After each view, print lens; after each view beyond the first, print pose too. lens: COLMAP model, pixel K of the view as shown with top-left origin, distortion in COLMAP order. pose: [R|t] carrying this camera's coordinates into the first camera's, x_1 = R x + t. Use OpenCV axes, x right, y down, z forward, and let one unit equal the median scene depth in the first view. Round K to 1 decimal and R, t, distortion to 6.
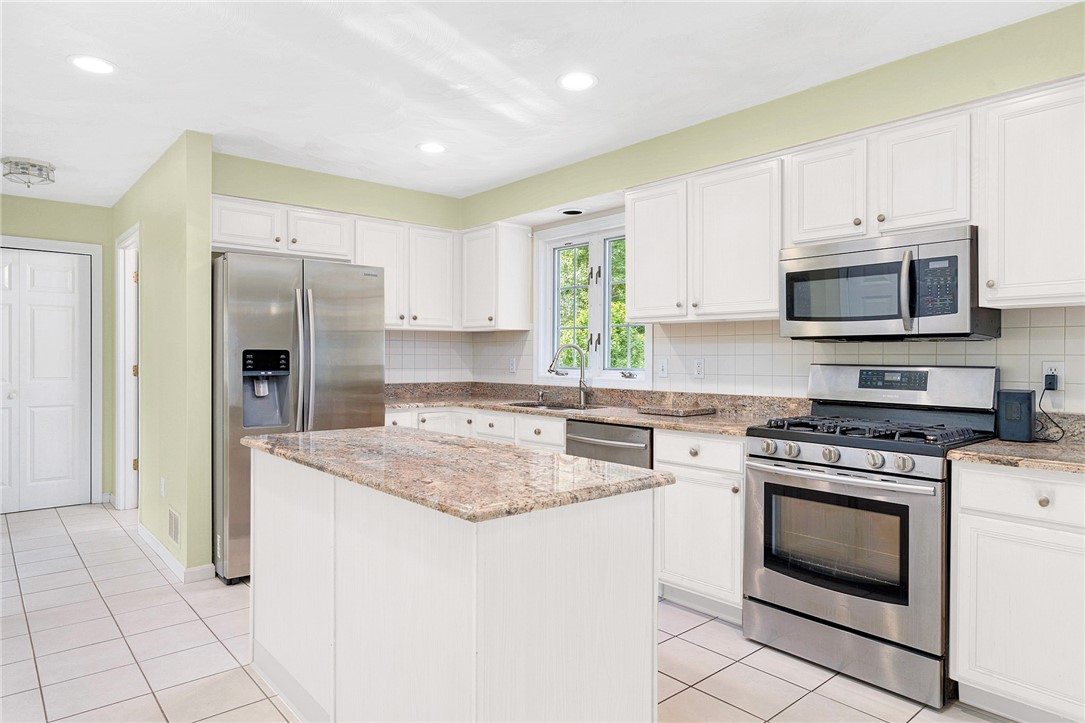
lens RADIAL K [[651.2, 0, 537.5], [0, 651.2, 357.4], [0, 0, 1]] dist [0.001698, 0.002329]
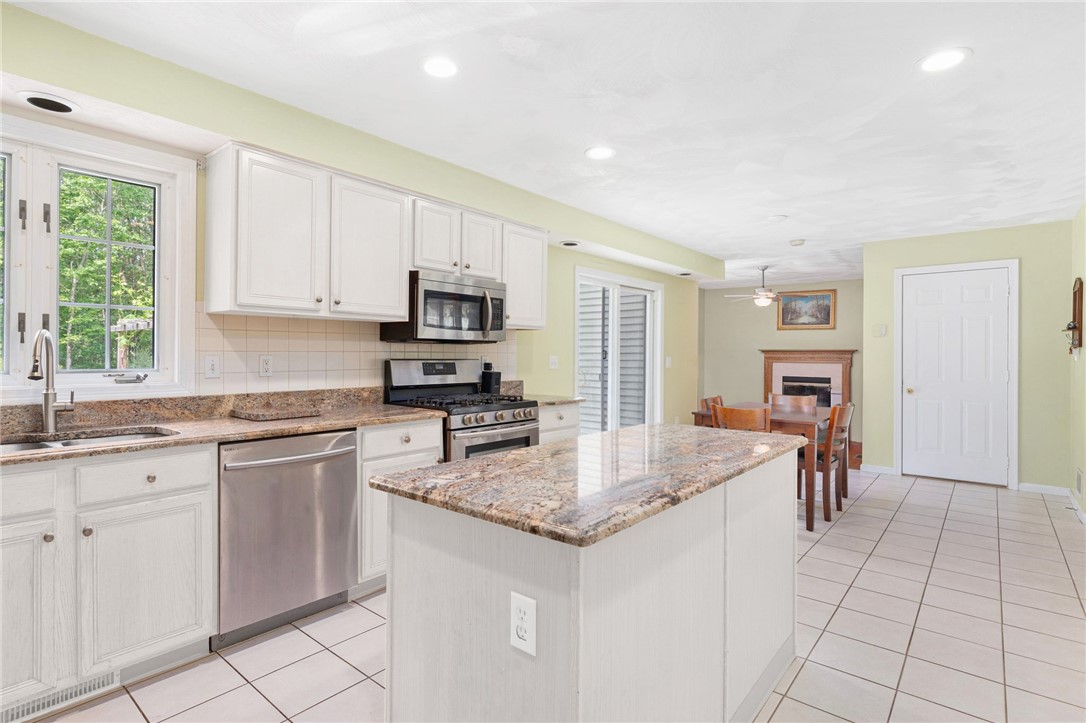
lens RADIAL K [[545.3, 0, 526.2], [0, 545.3, 355.4], [0, 0, 1]] dist [-0.000658, -0.000210]
pose [[-0.151302, -0.006411, 0.988467, -0.592414], [-0.005013, 0.999971, 0.005718, -0.004164], [-0.988475, -0.004090, -0.151330, 0.782795]]
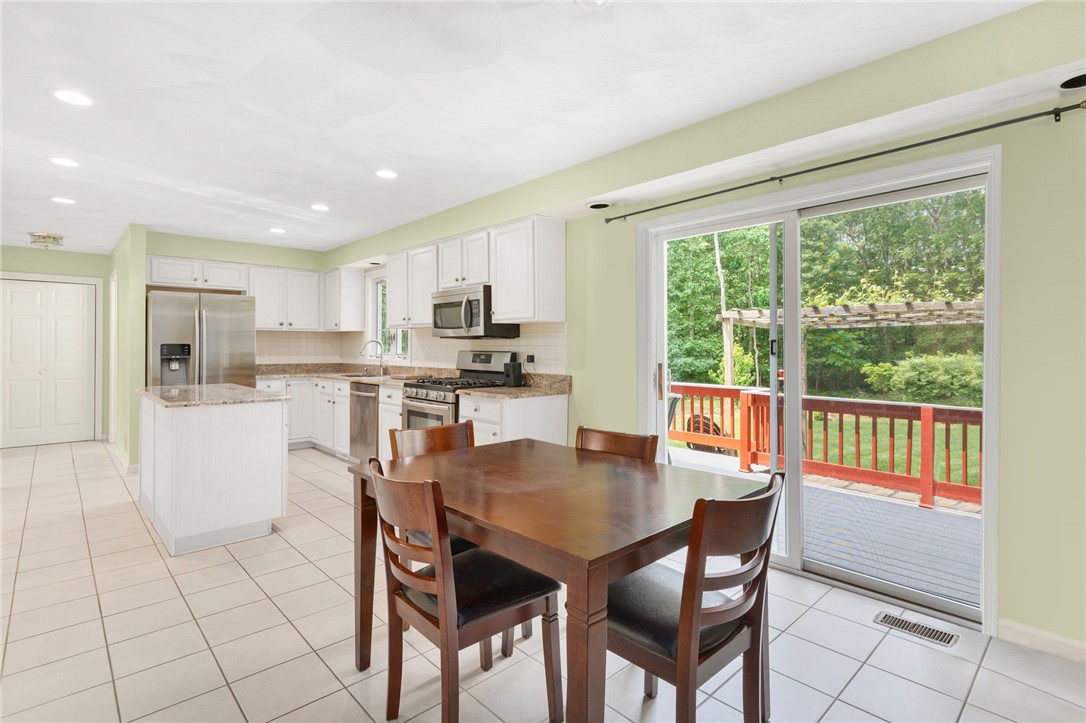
lens RADIAL K [[521.9, 0, 537.6], [0, 521.9, 340.8], [0, 0, 1]] dist [0.000276, 0.000323]
pose [[0.999306, -0.002253, 0.037186, 0.516967], [0.002761, 0.999904, -0.013608, 0.001955], [-0.037152, 0.013702, 0.999216, -0.469160]]
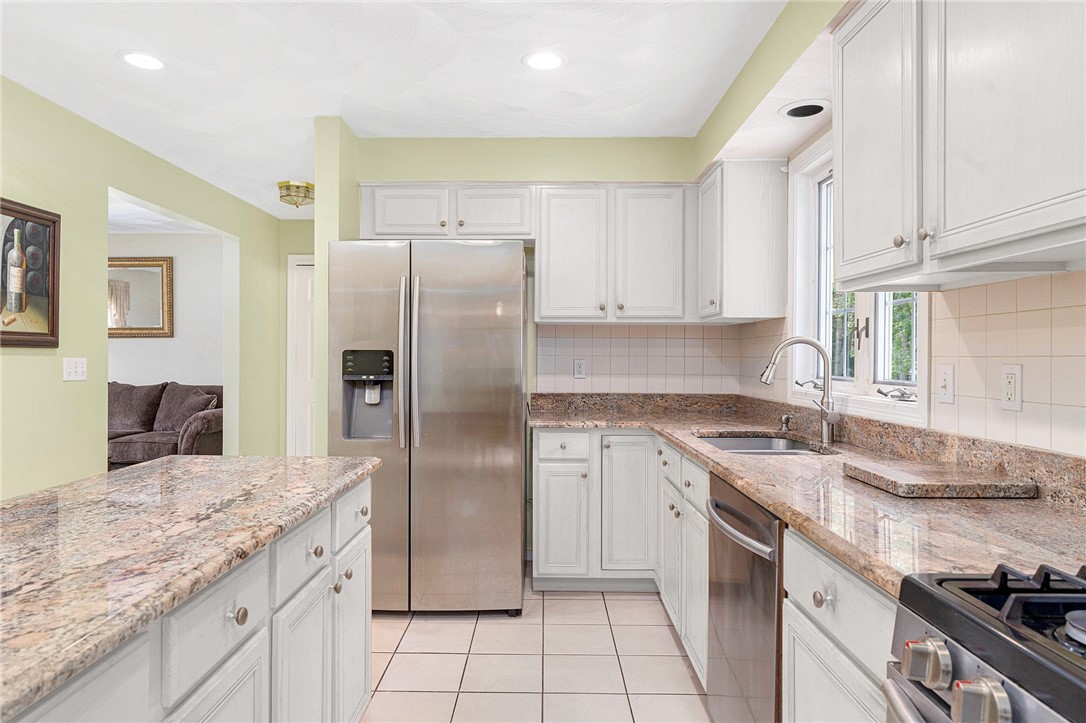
lens RADIAL K [[651.8, 0, 538.0], [0, 651.8, 357.4], [0, 0, 1]] dist [0.001698, 0.002329]
pose [[0.752410, 0.000766, -0.658695, 0.308996], [-0.003422, 0.999990, -0.002745, -0.000495], [0.658687, 0.004319, 0.752405, 0.487259]]
